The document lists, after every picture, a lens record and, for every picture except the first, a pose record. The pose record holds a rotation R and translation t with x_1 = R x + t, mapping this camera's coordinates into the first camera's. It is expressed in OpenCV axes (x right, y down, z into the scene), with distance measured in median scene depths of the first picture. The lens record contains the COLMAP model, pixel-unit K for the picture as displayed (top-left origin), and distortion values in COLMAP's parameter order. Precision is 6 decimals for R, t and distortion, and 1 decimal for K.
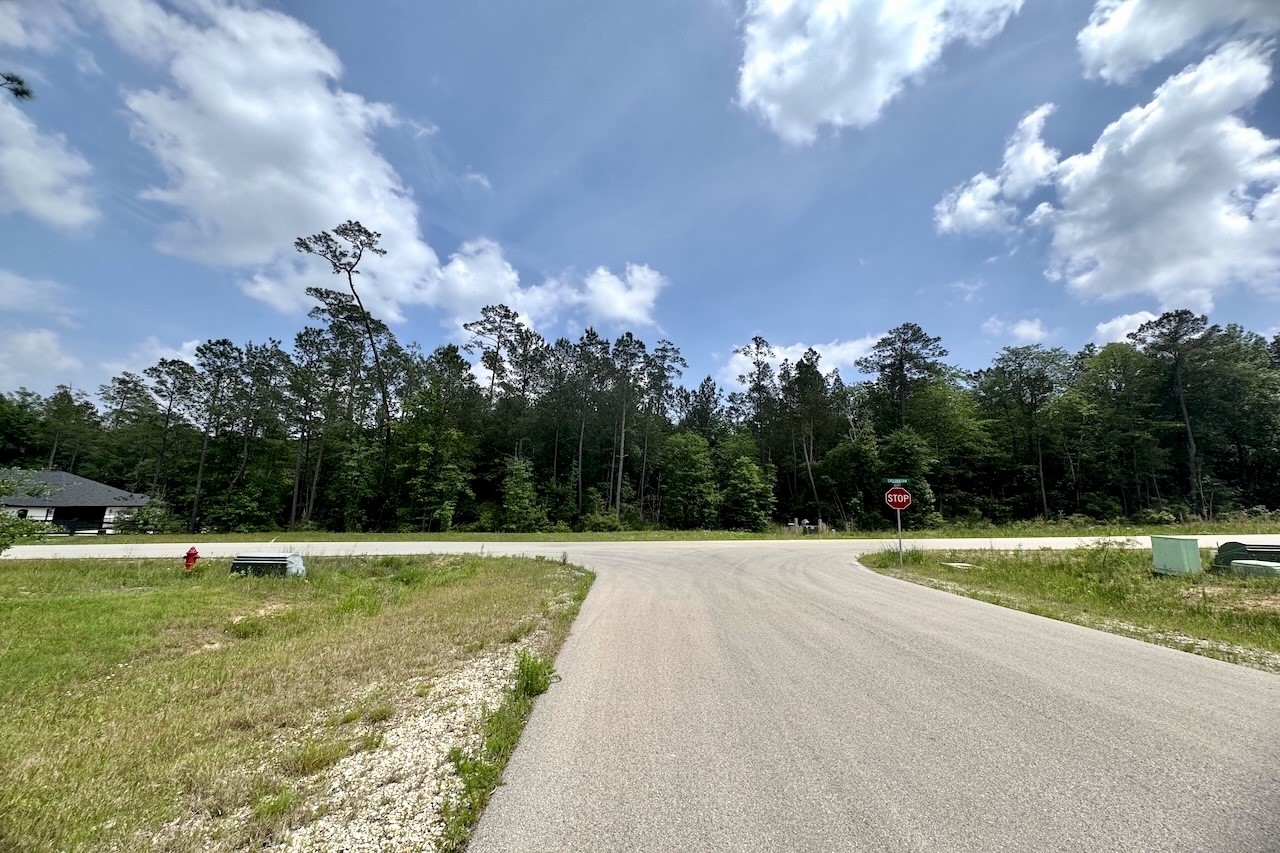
lens RADIAL K [[516.0, 0, 638.4], [0, 516.0, 412.4], [0, 0, 1]] dist [0.001192, 0.000380]
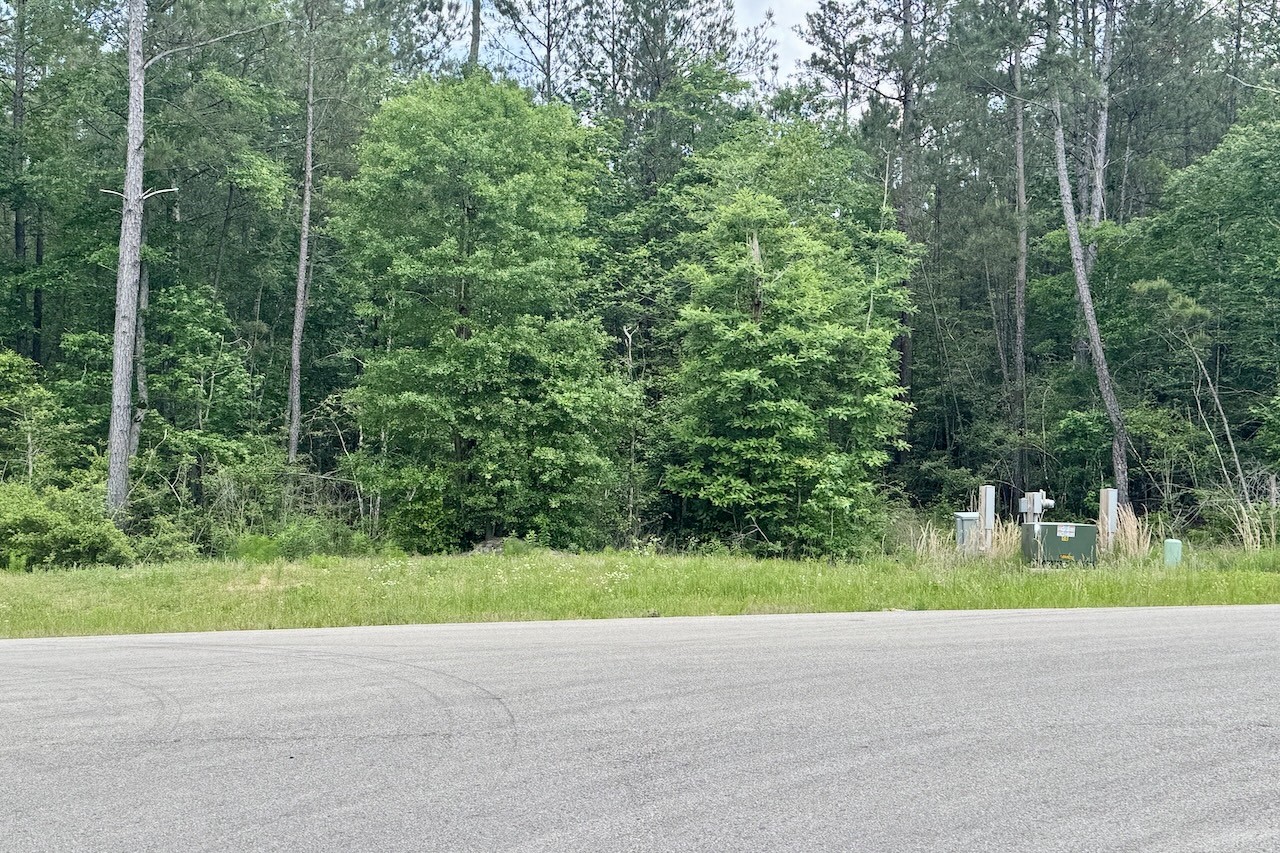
lens RADIAL K [[1654.8, 0, 640.0], [0, 1654.8, 426.5], [0, 0, 1]] dist [0.215635, -0.528510]
pose [[0.999613, -0.015042, 0.023407, 0.146177], [0.011184, 0.987538, 0.156980, 0.074771], [-0.025477, -0.156658, 0.987324, 0.347497]]
